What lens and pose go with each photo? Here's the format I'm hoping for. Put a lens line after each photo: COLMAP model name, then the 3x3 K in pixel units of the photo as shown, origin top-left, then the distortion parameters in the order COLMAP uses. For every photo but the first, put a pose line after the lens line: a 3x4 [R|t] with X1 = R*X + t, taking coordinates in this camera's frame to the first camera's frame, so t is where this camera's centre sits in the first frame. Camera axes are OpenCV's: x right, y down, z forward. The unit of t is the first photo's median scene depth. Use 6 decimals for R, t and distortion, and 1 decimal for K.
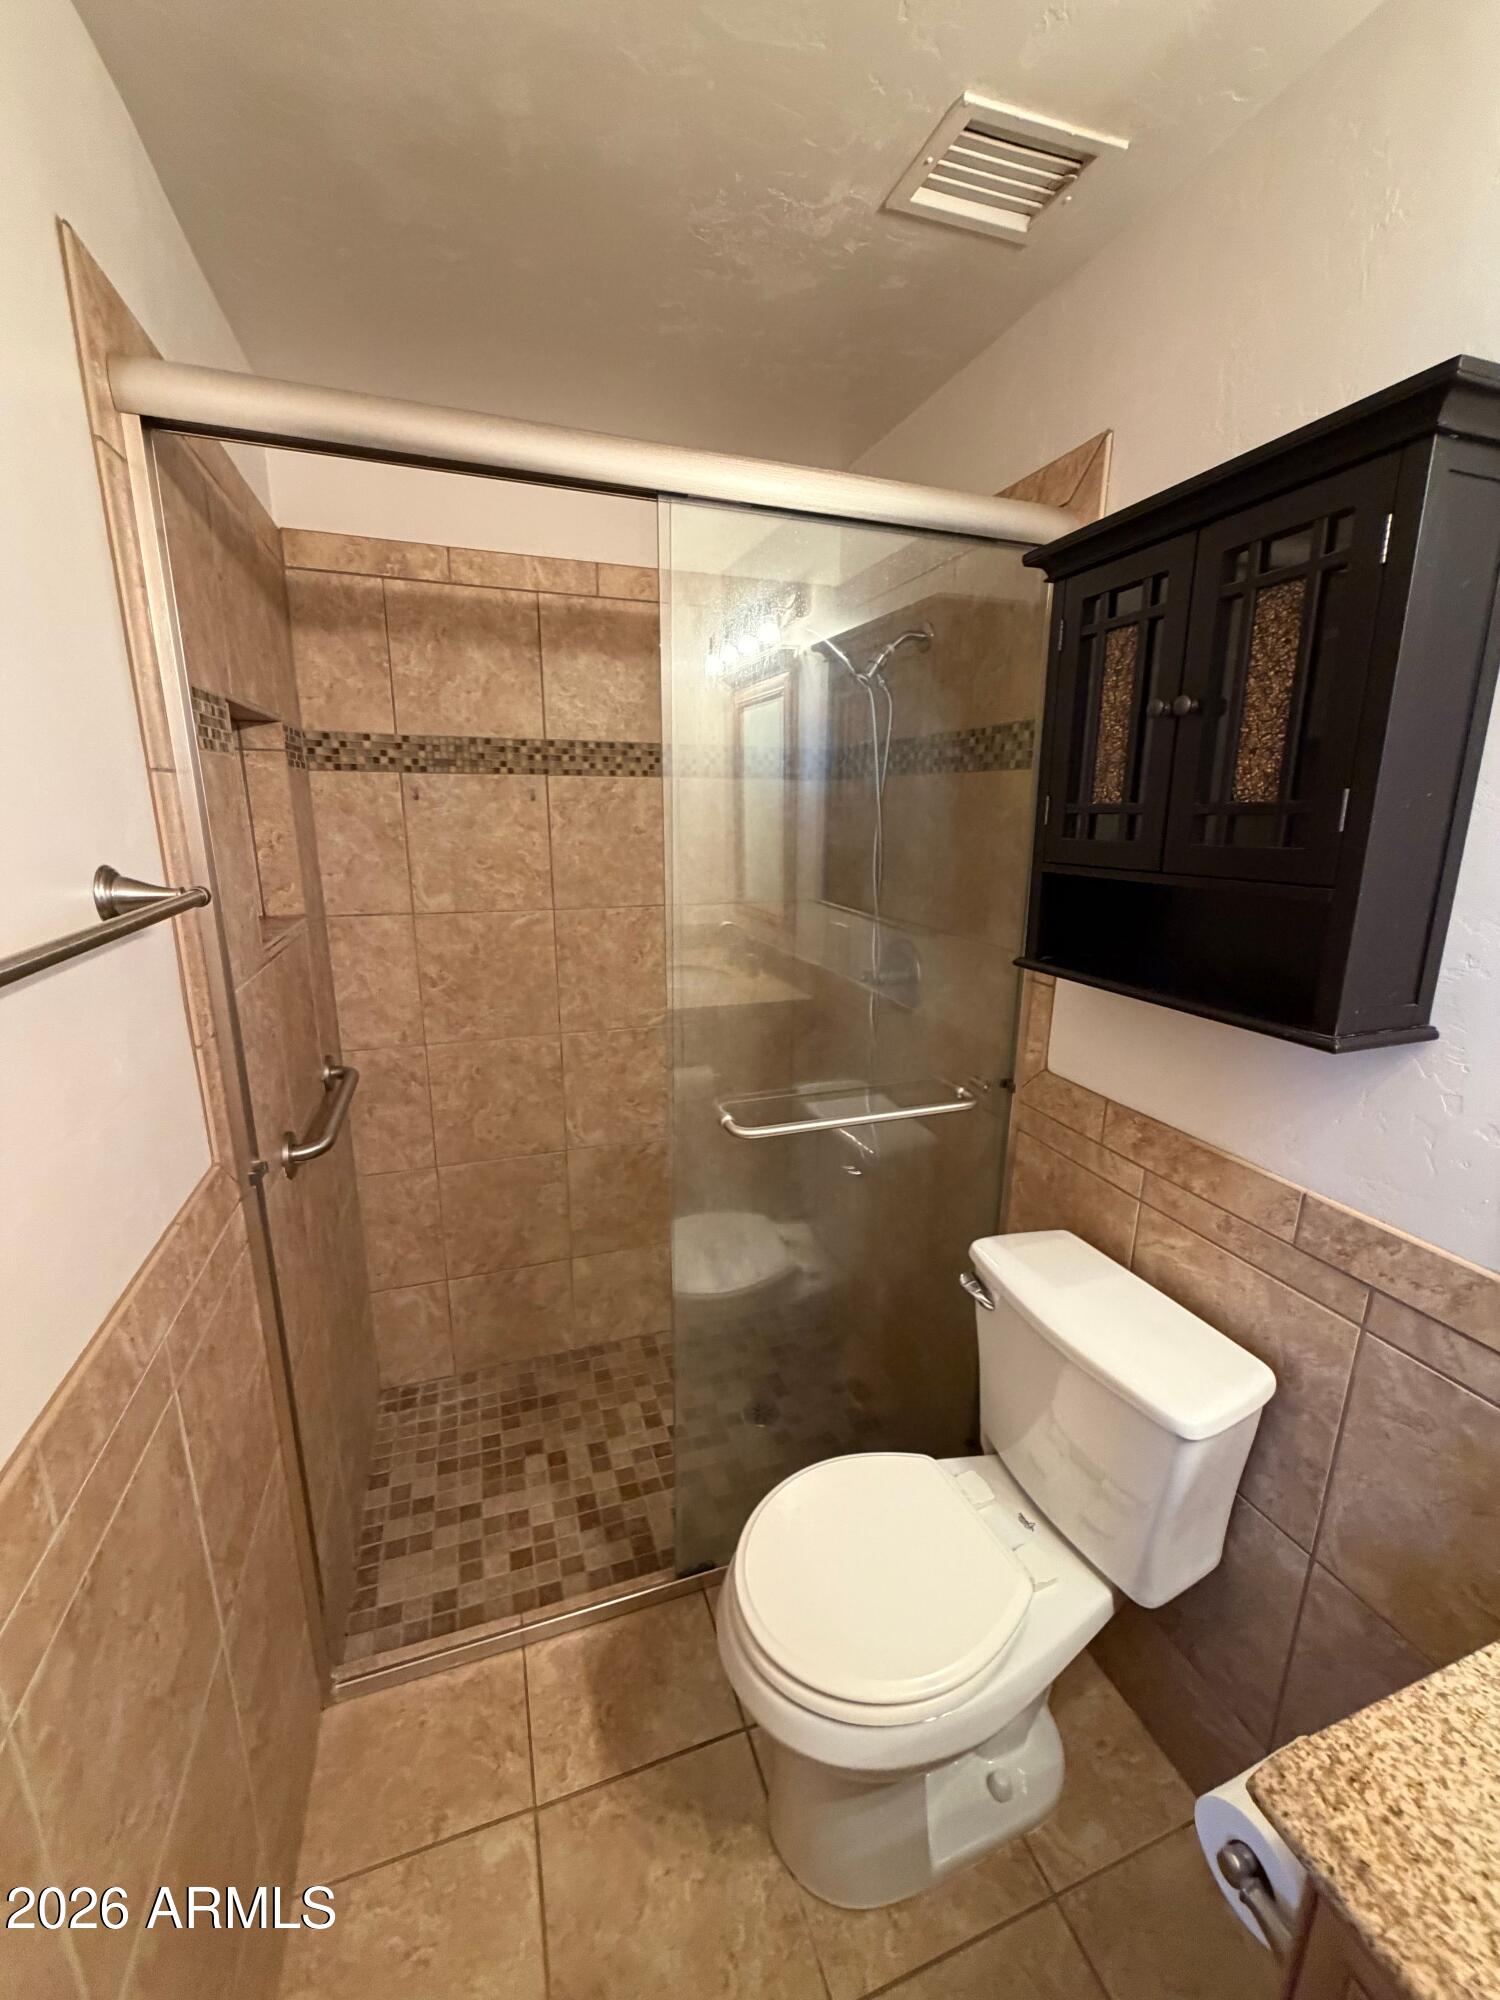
lens RADIAL K [[800.6, 0, 744.8], [0, 800.6, 991.5], [0, 0, 1]] dist [-0.000237, -0.000281]
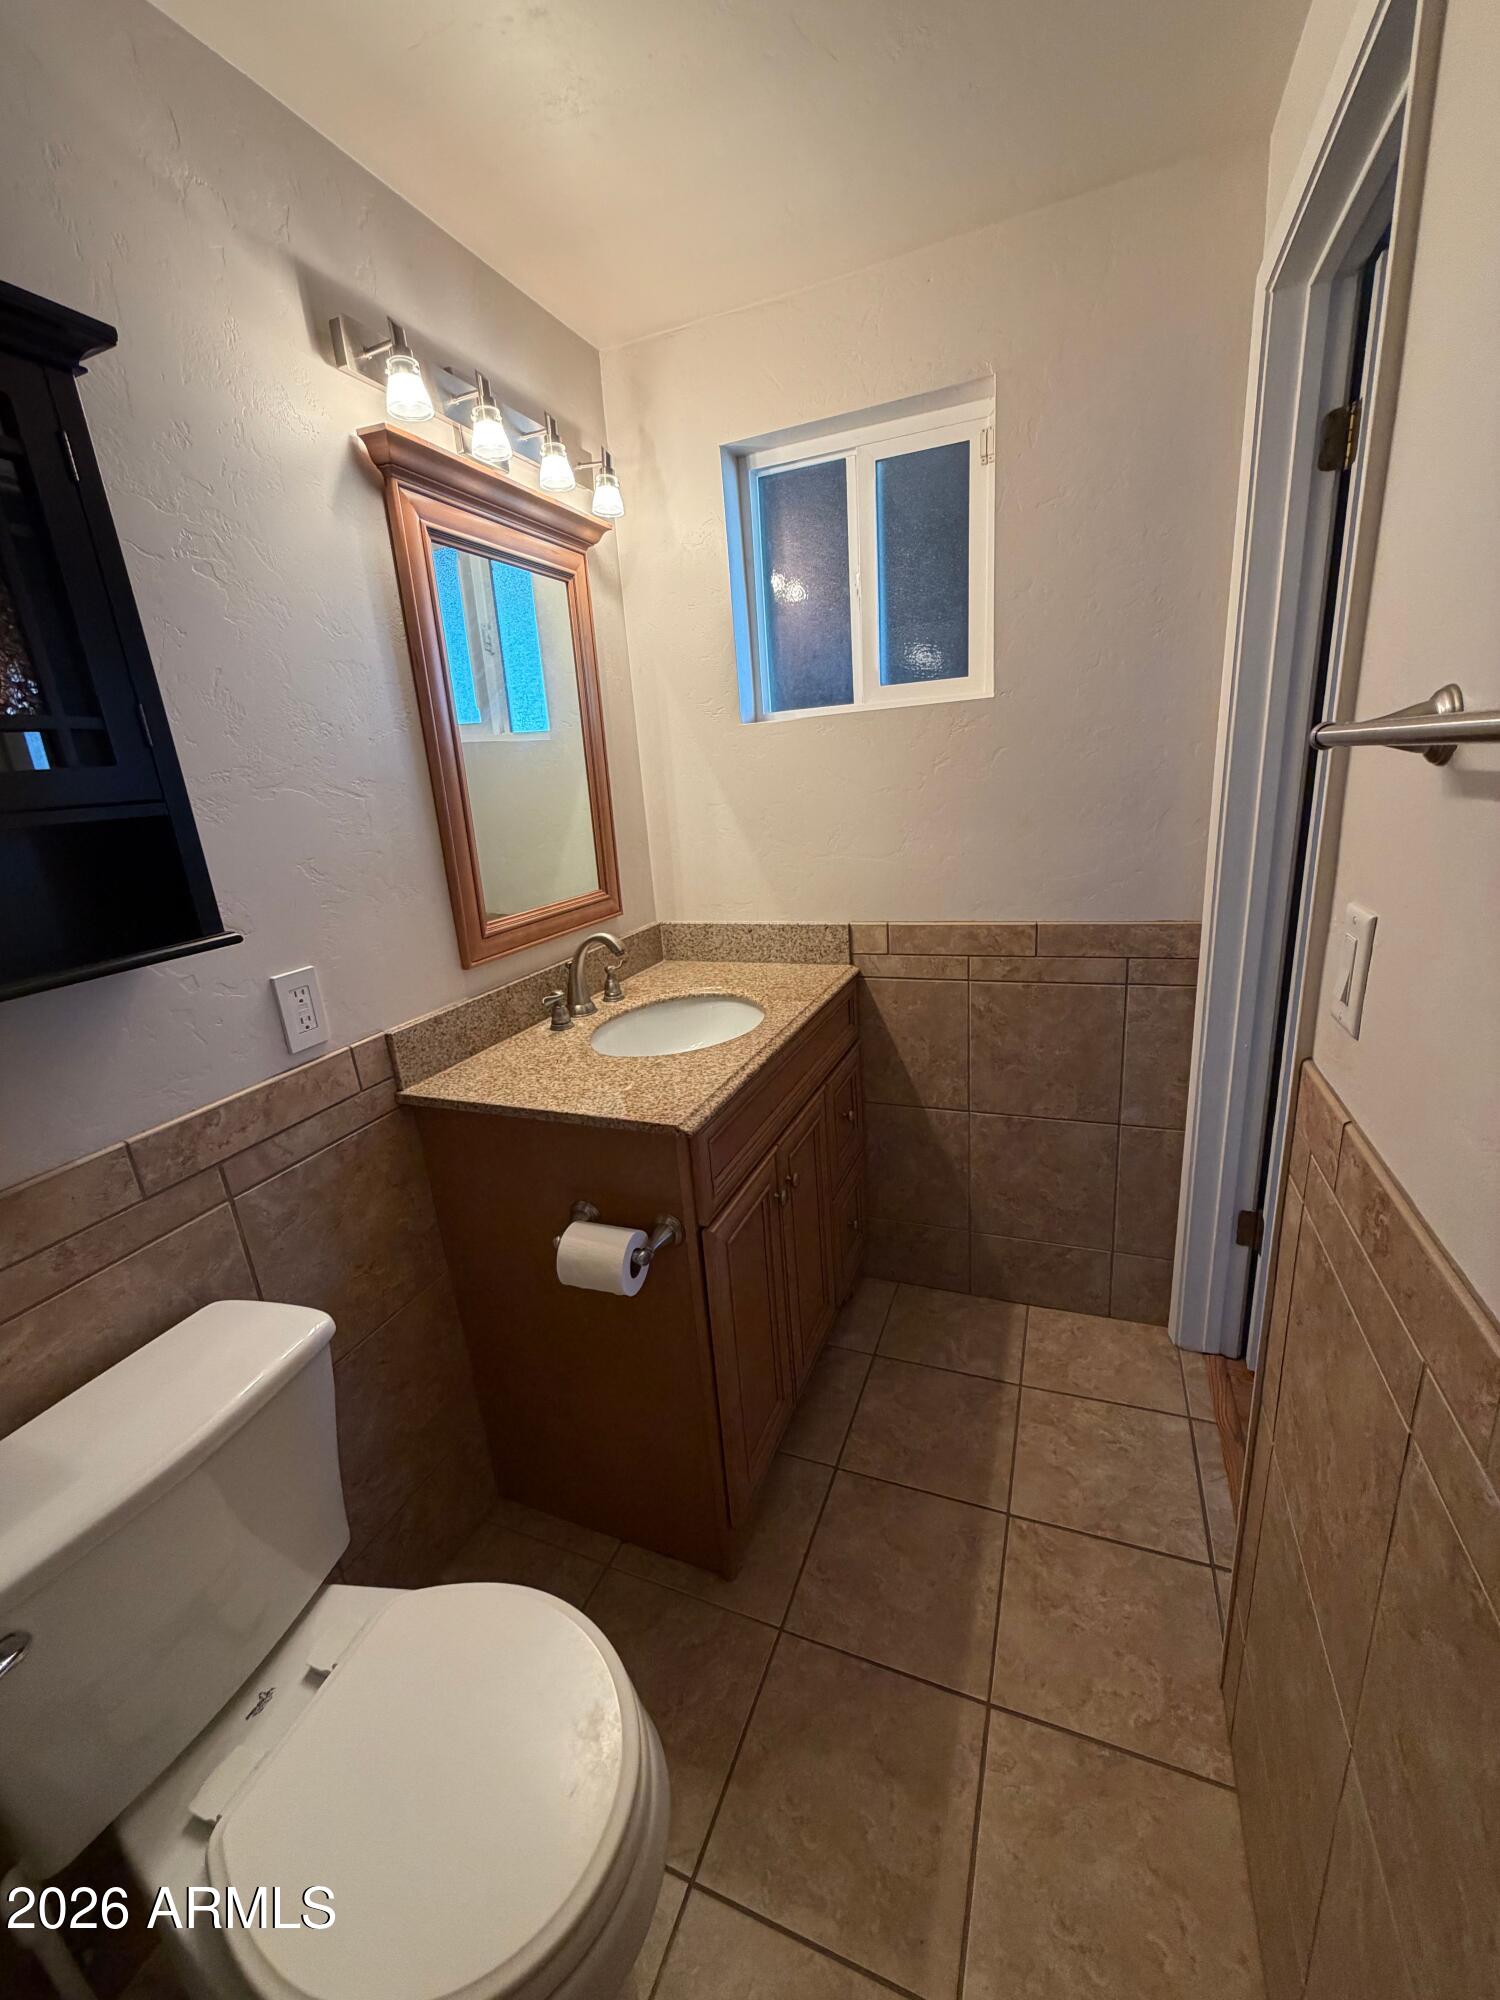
lens RADIAL K [[800.6, 0, 751.3], [0, 800.6, 999.6], [0, 0, 1]] dist [-0.000237, -0.000281]
pose [[-0.748521, -0.136874, 0.648832, -0.484448], [0.221543, 0.870623, 0.439243, -0.162703], [-0.625009, 0.472526, -0.621356, 1.111437]]
